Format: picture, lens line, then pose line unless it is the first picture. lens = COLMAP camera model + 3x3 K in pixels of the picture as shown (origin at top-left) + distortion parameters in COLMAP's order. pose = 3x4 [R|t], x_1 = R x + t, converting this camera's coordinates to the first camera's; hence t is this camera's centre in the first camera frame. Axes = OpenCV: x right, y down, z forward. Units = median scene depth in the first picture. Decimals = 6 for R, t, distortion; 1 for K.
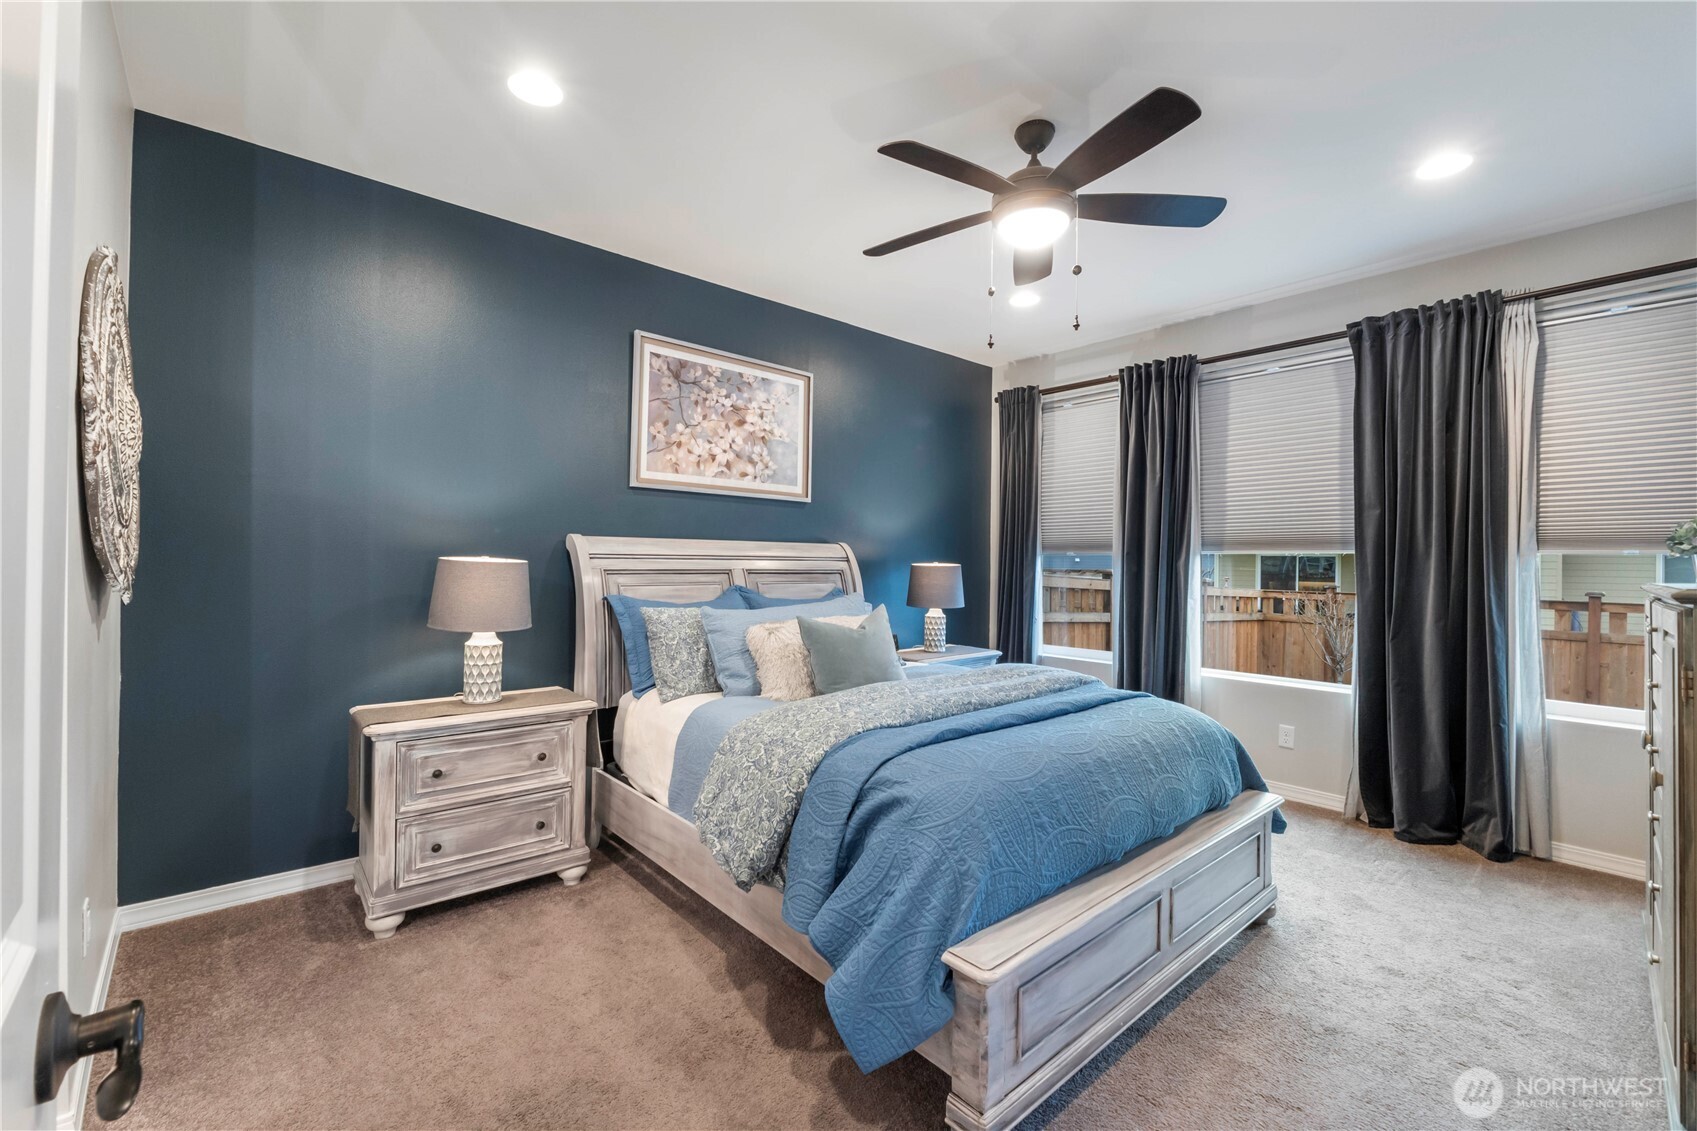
lens RADIAL K [[711.2, 0, 846.6], [0, 711.2, 561.0], [0, 0, 1]] dist [-0.007883, 0.000330]
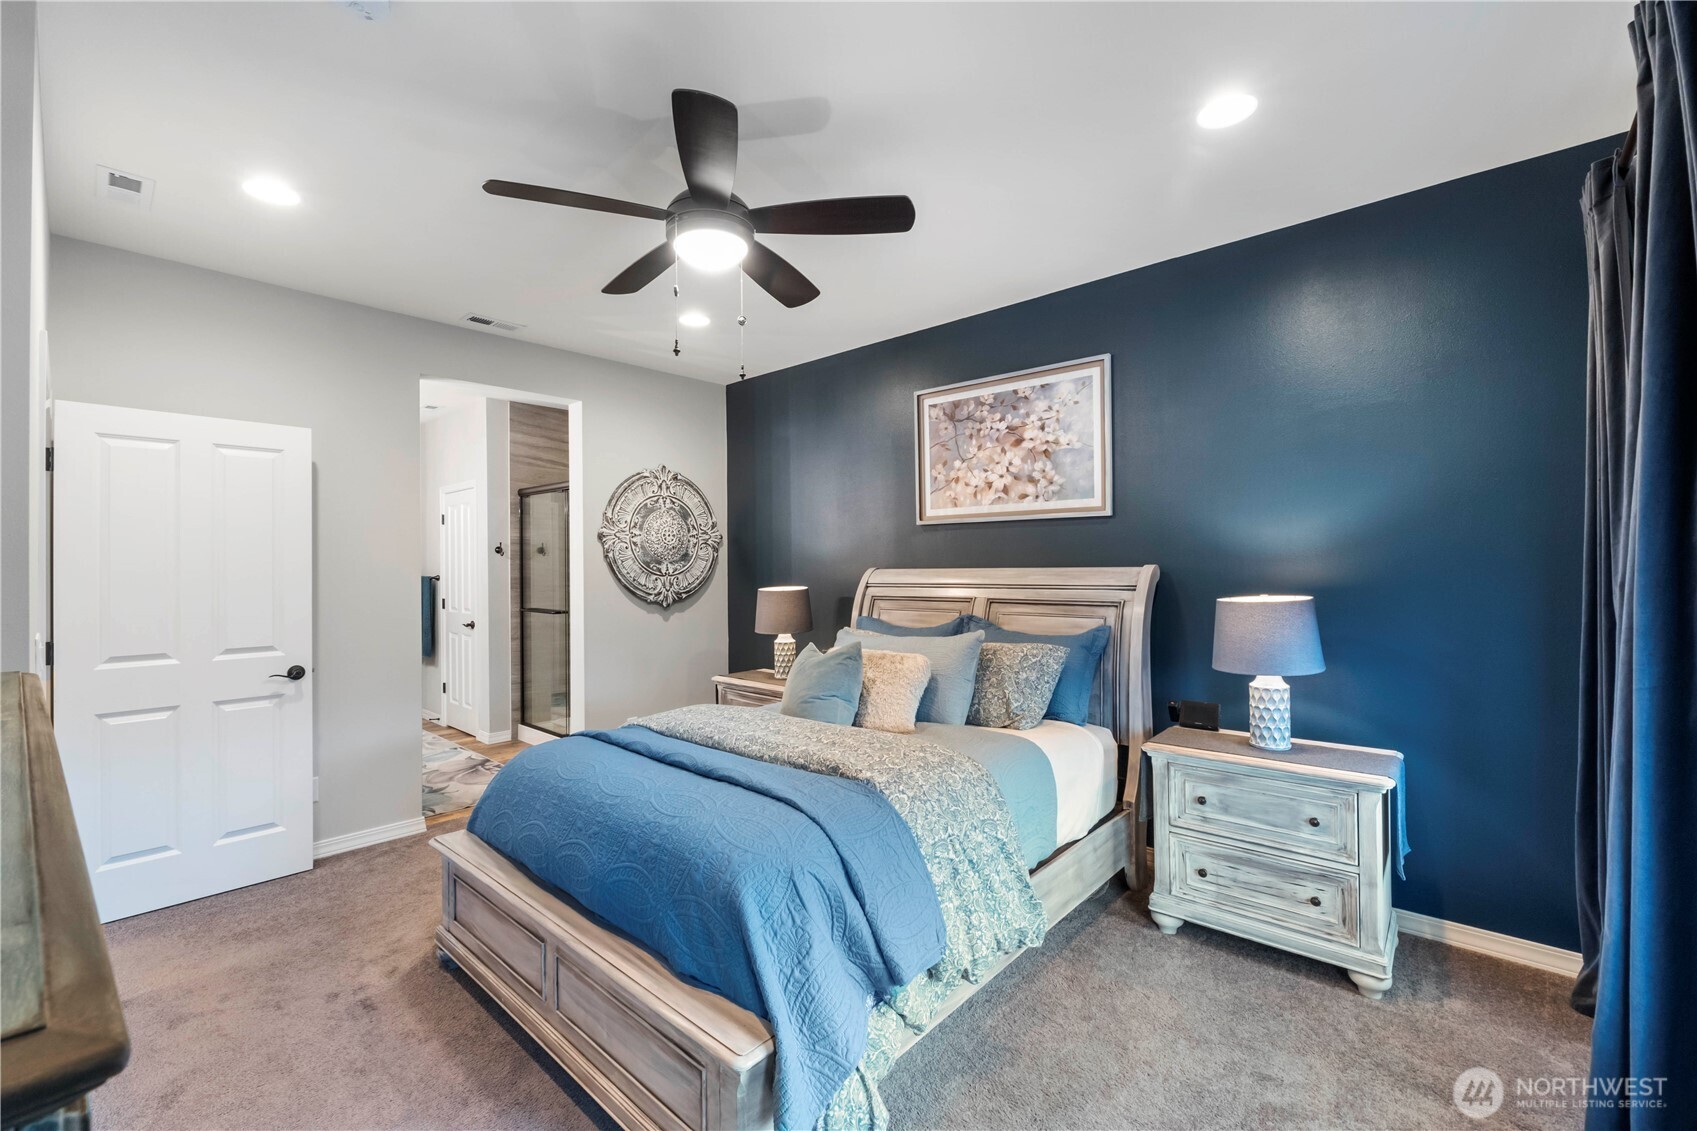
lens RADIAL K [[711.2, 0, 846.6], [0, 711.2, 561.0], [0, 0, 1]] dist [-0.007883, 0.000330]
pose [[0.131865, -0.050529, -0.989979, 0.750784], [-0.011941, 0.998547, -0.052557, 0.013869], [0.991196, 0.018752, 0.131070, 0.667216]]
